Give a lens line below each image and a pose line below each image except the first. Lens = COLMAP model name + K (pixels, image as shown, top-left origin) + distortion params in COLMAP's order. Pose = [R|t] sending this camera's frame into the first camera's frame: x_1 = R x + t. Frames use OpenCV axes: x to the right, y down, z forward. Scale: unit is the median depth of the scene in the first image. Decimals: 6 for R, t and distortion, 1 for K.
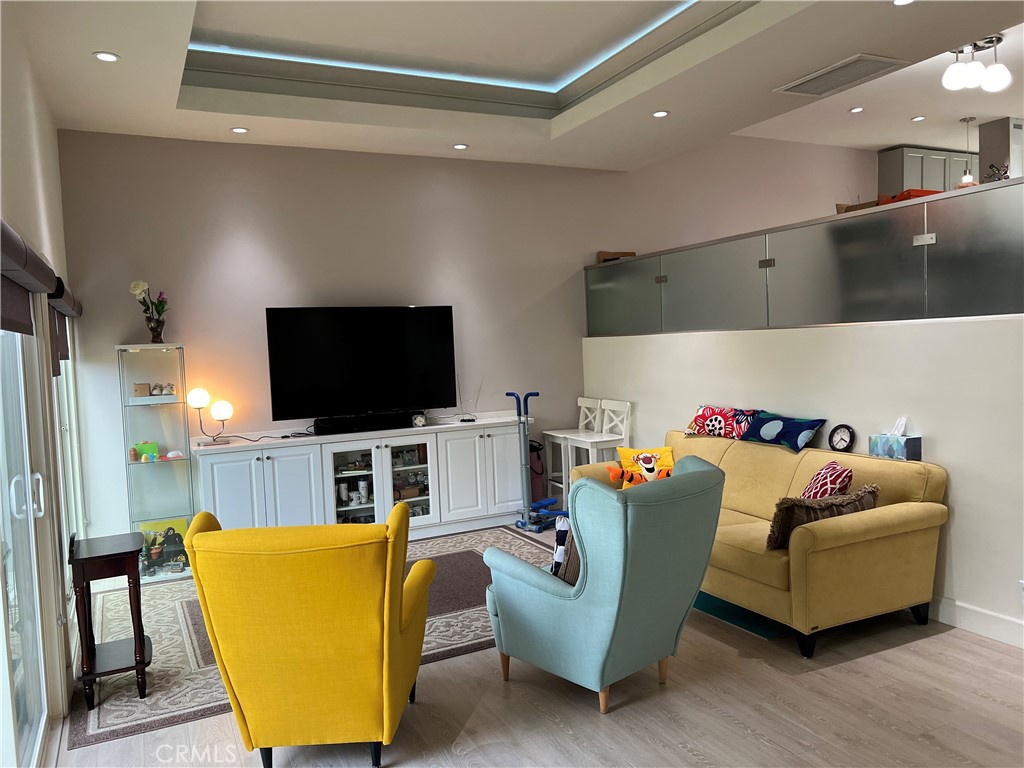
lens RADIAL K [[772.9, 0, 507.7], [0, 772.9, 387.4], [0, 0, 1]] dist [0.035421, -0.035691]
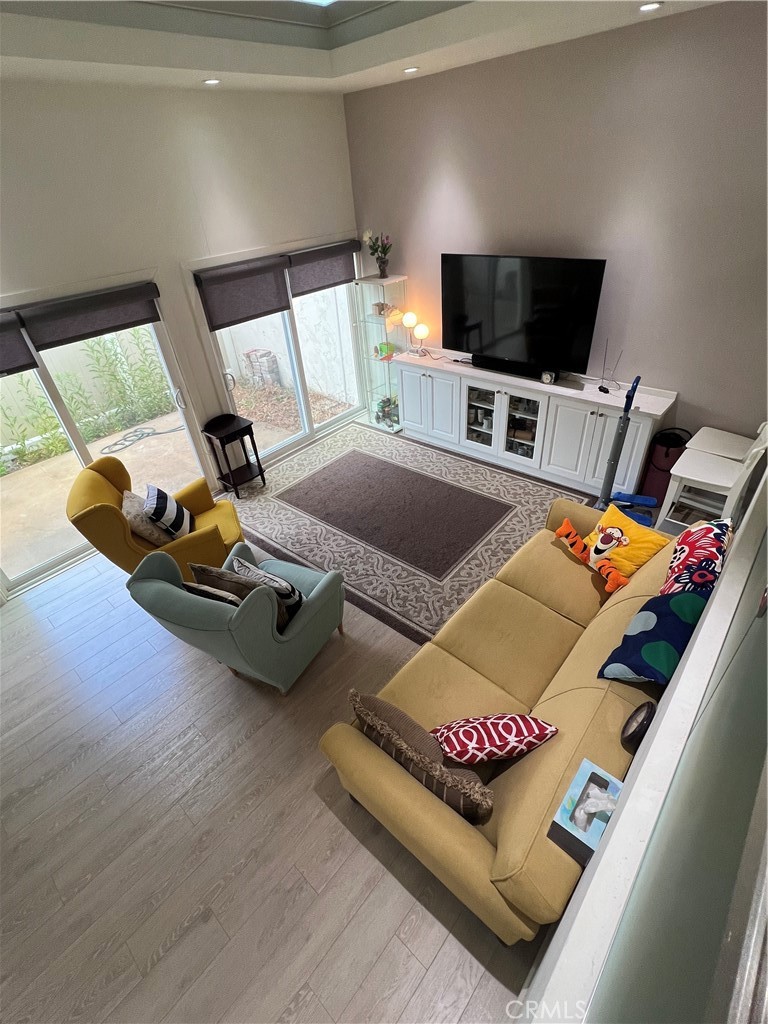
lens RADIAL K [[467.0, 0, 381.5], [0, 467.0, 513.6], [0, 0, 1]] dist [-0.001082, -0.000079]
pose [[0.381372, 0.548972, -0.743764, 0.587642], [0.008465, 0.802464, 0.596640, -0.297453], [0.924383, -0.233838, 0.301390, 0.839755]]
